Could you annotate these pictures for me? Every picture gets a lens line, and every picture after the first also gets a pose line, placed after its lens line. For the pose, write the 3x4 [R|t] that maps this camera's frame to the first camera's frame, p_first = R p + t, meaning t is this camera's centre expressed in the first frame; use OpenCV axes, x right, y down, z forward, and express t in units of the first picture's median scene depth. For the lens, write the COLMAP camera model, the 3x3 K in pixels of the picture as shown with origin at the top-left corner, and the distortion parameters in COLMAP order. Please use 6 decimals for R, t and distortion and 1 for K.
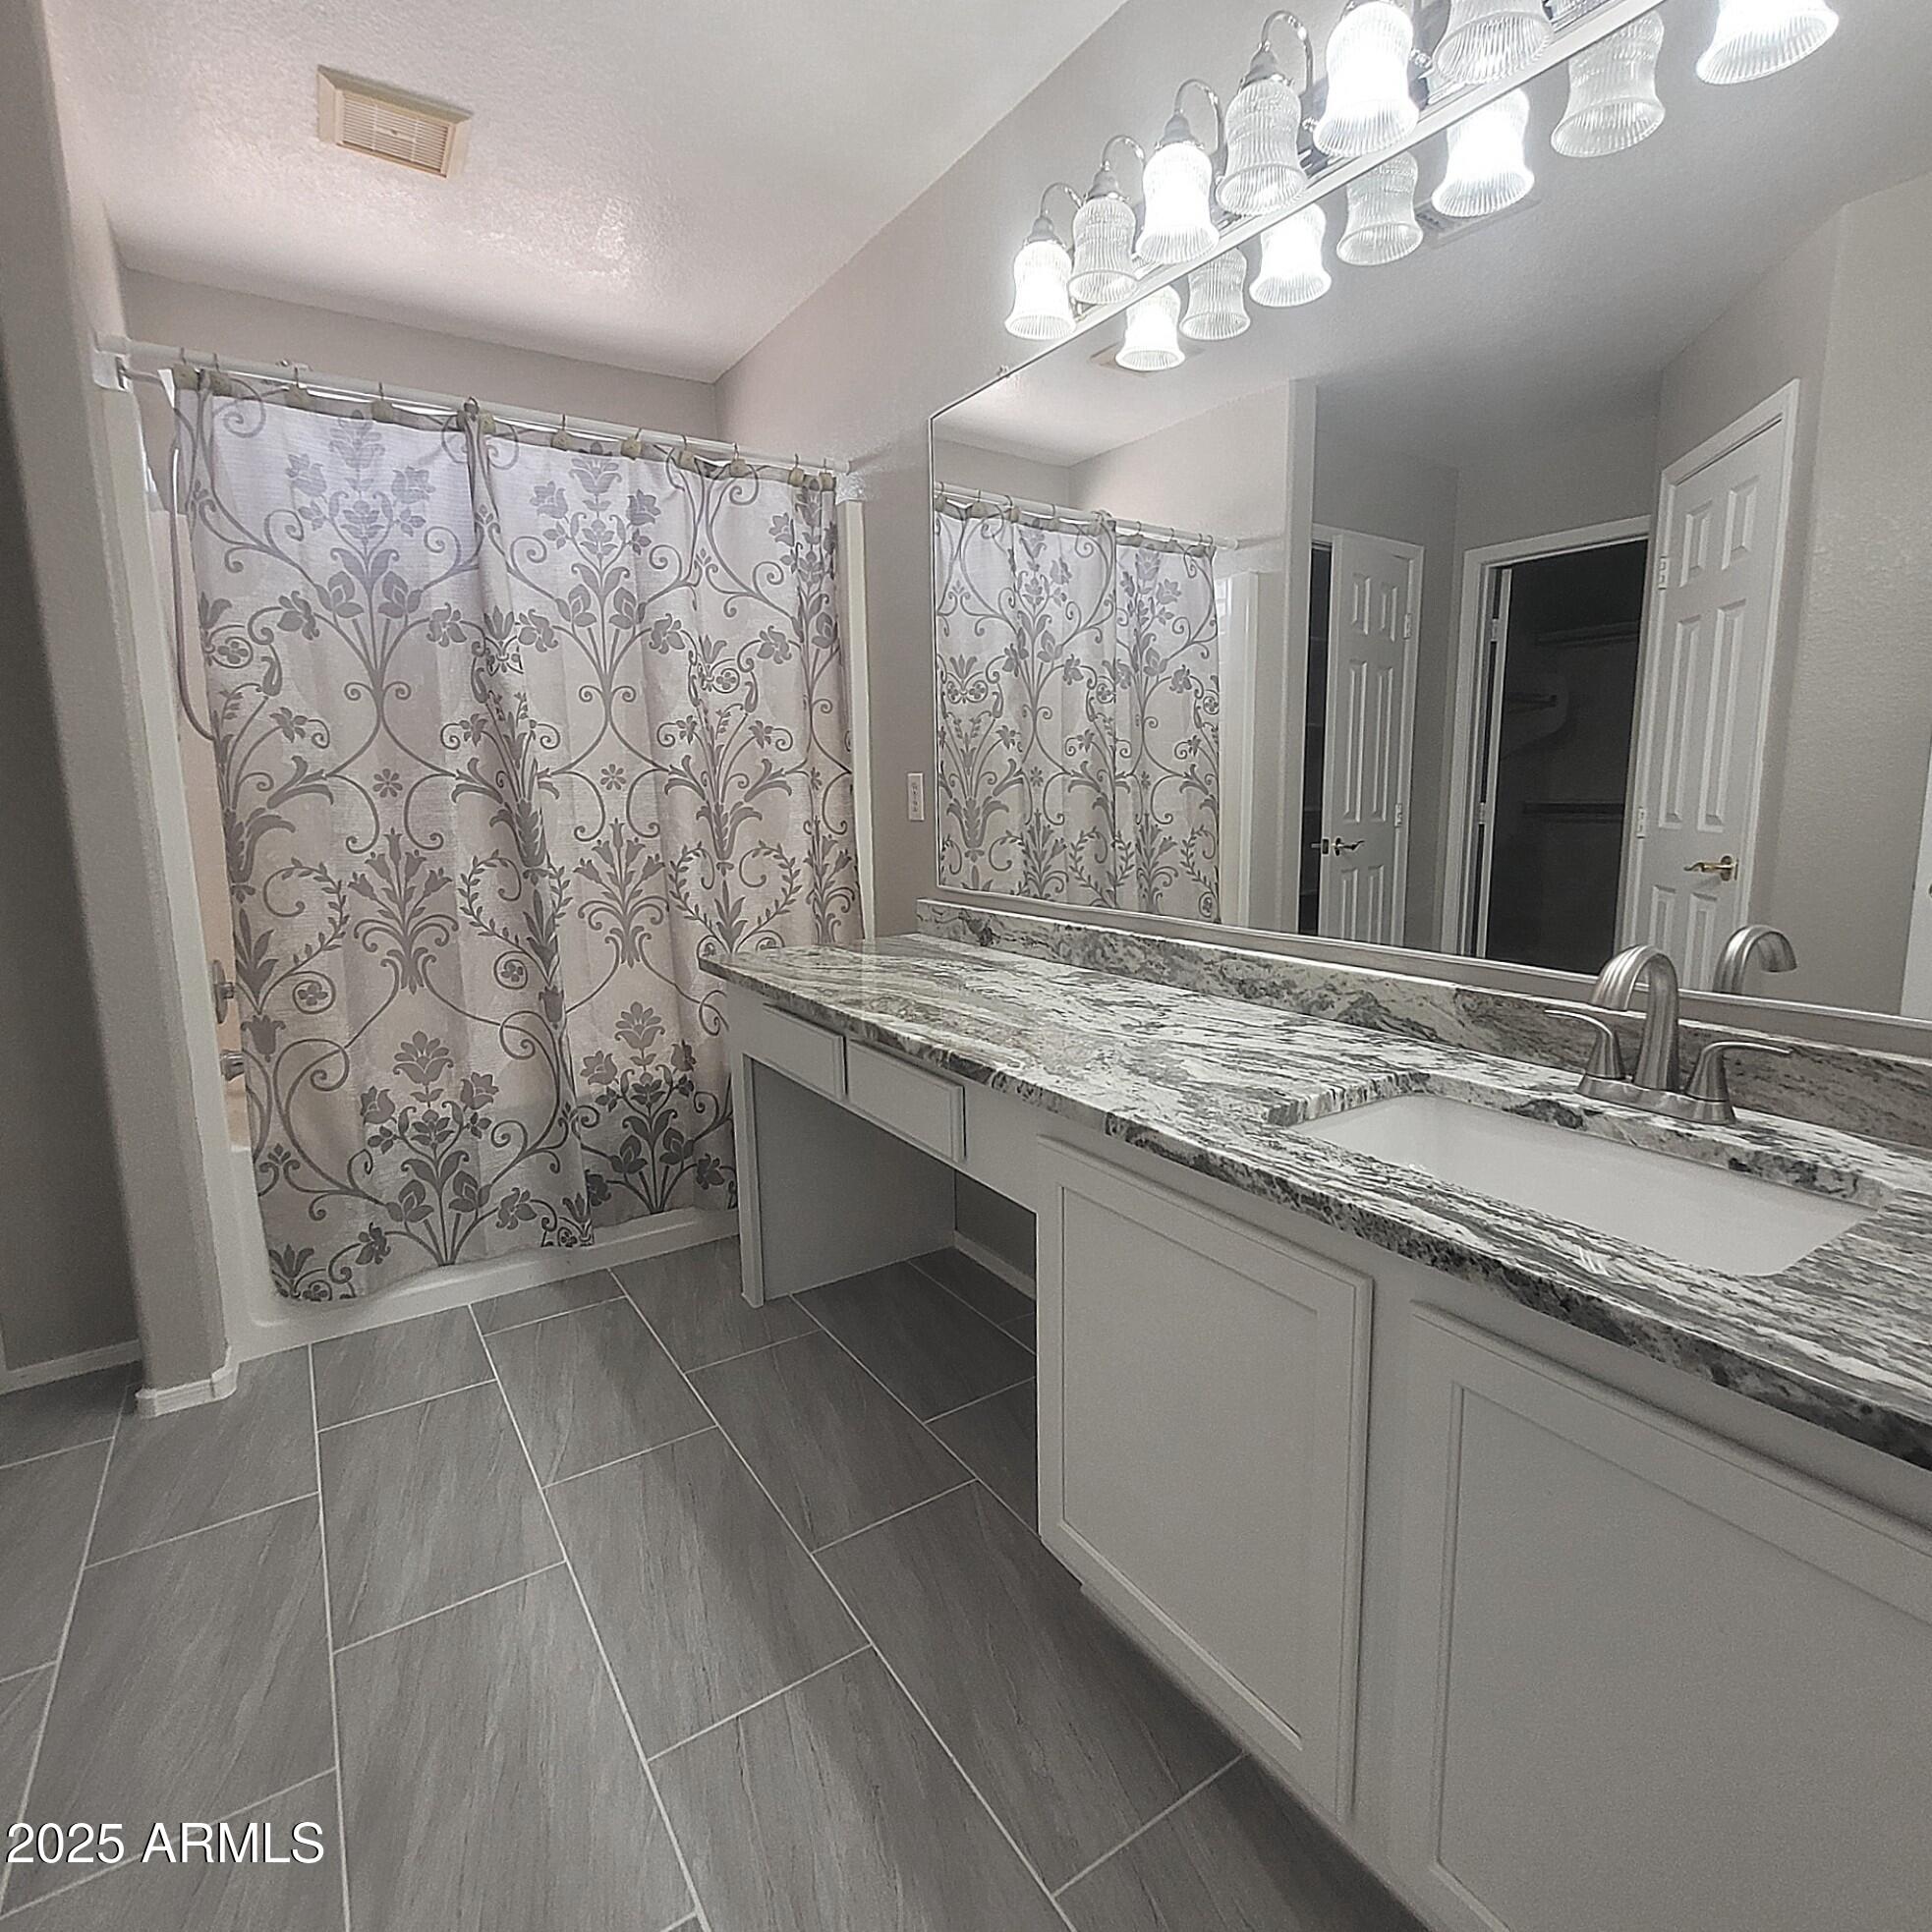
lens RADIAL K [[1065.1, 0, 993.6], [0, 1065.1, 941.8], [0, 0, 1]] dist [0.011513, -0.005136]
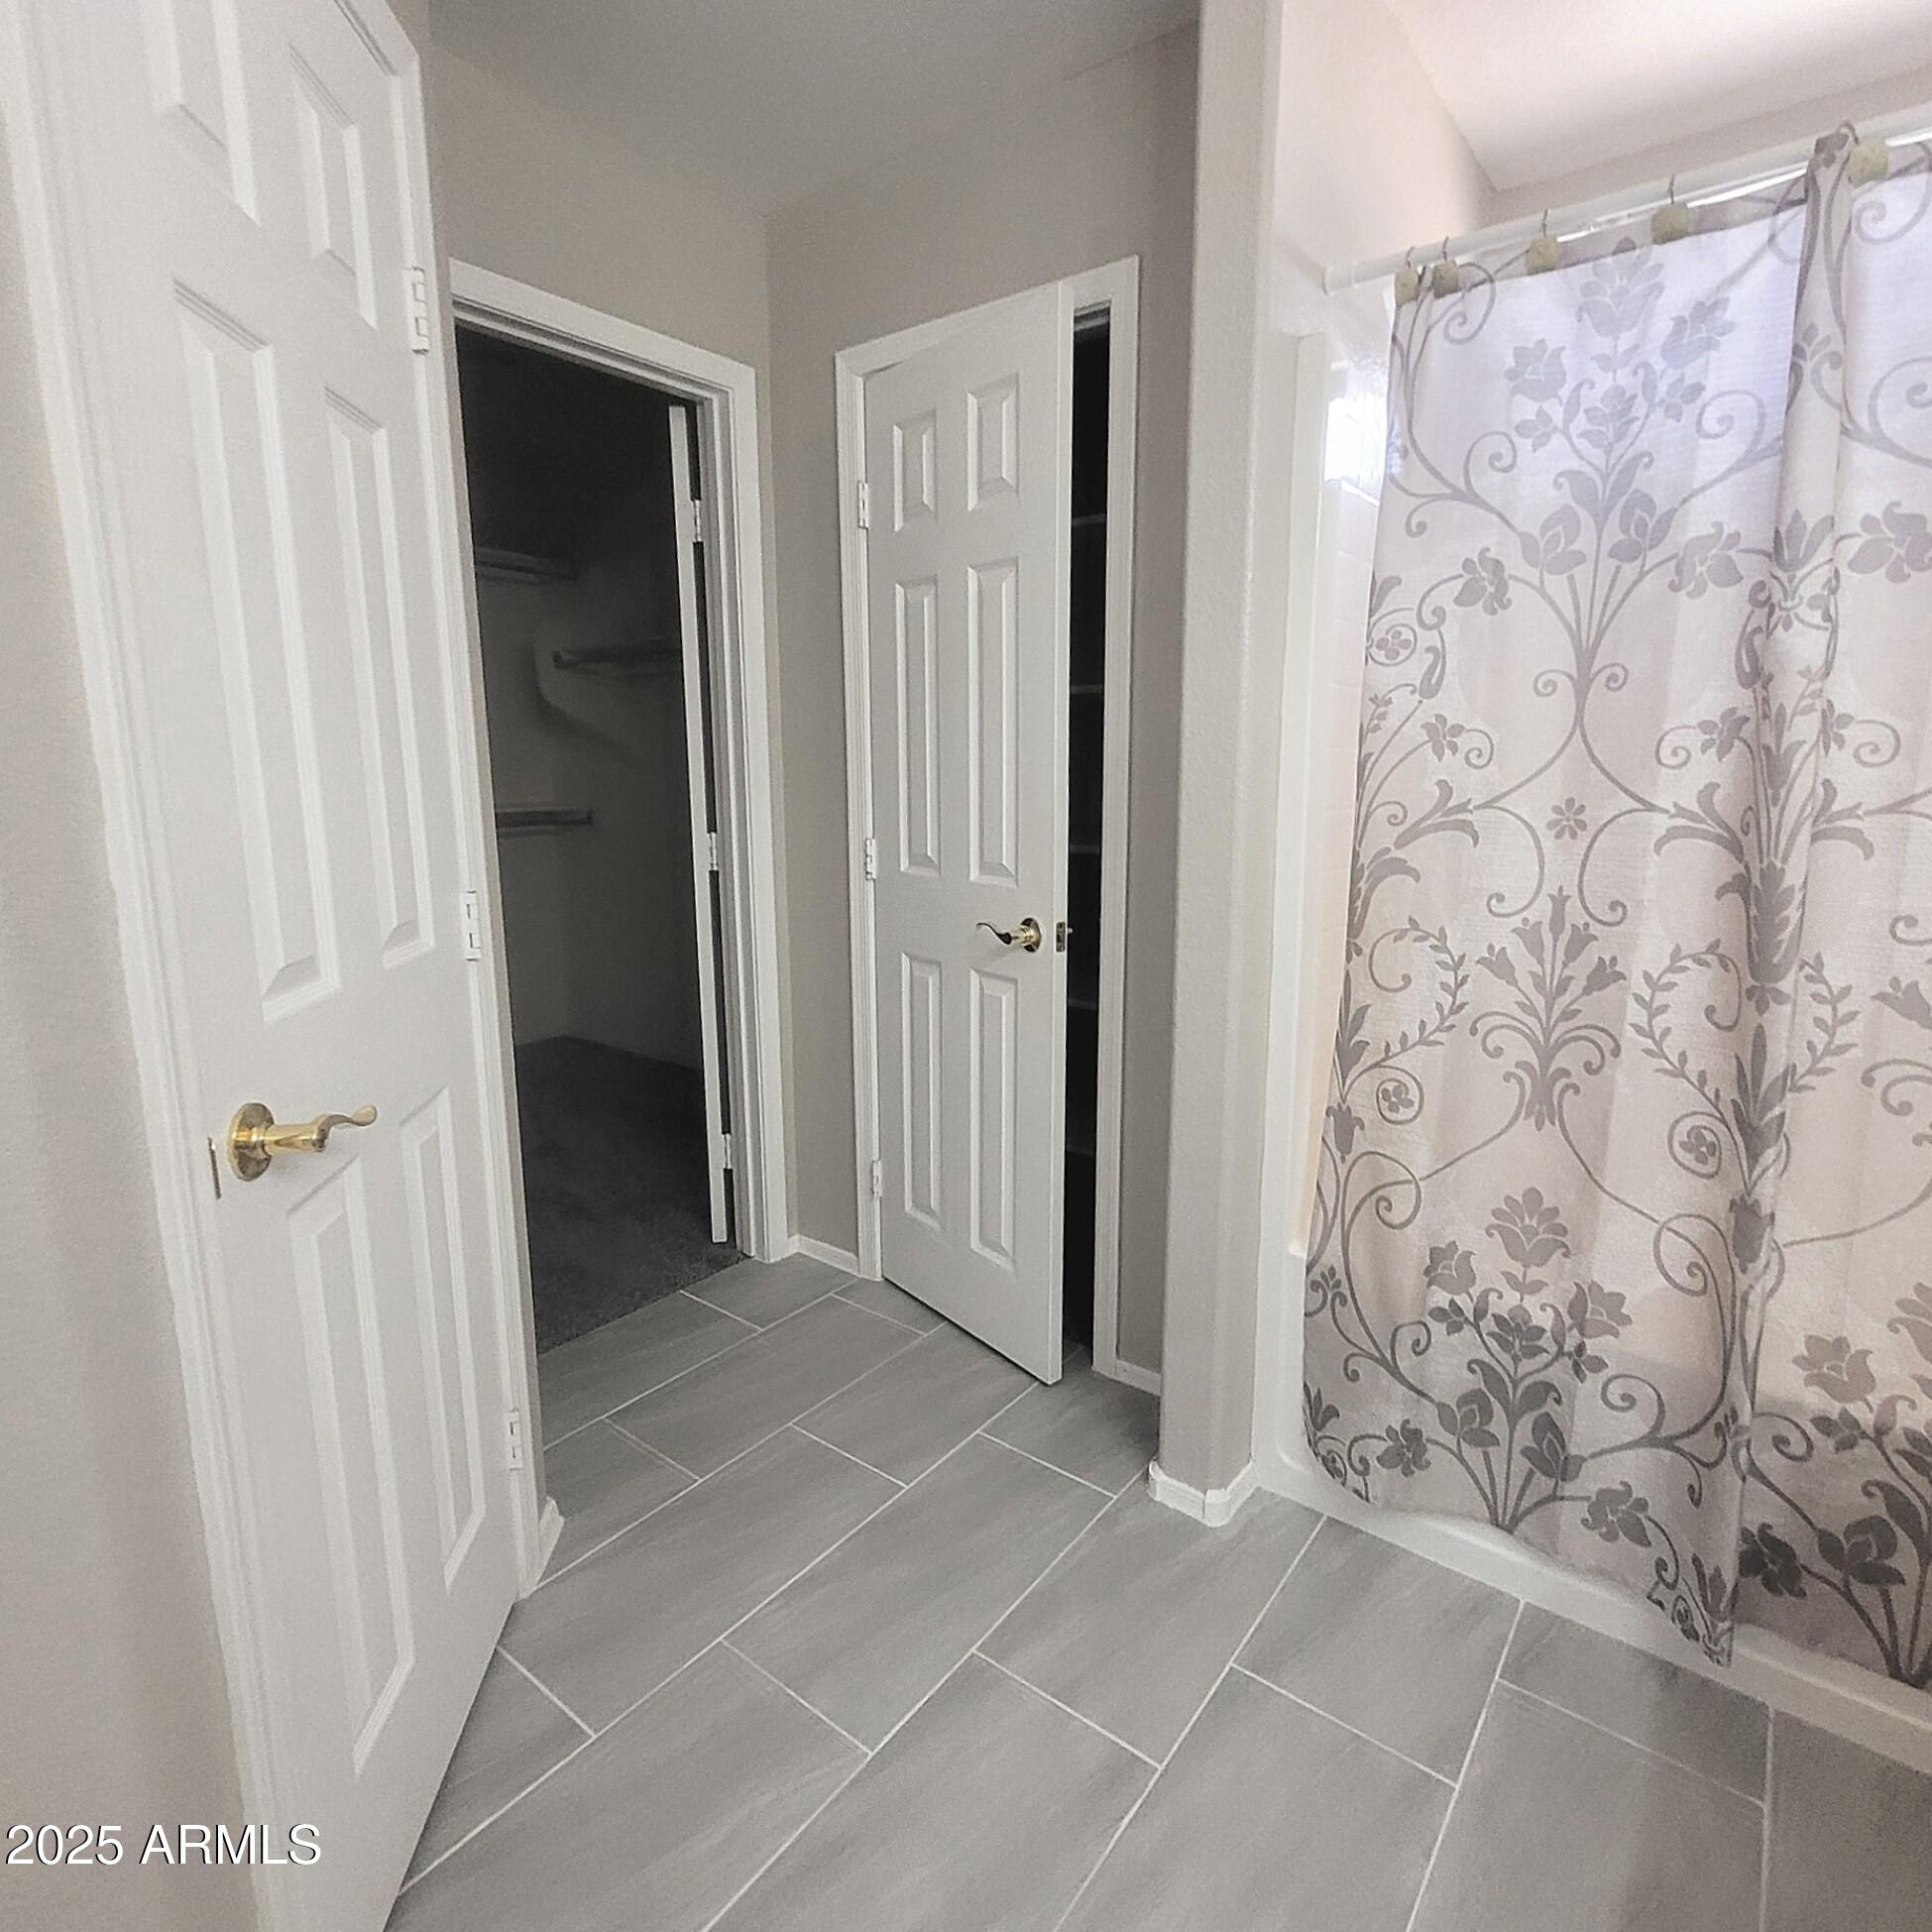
lens RADIAL K [[1065.1, 0, 993.6], [0, 1065.1, 941.8], [0, 0, 1]] dist [0.011513, -0.005136]
pose [[0.321621, 0.171900, -0.931134, -0.047559], [-0.140463, 0.981164, 0.132619, -0.111723], [0.936392, 0.088137, 0.339708, 0.446098]]
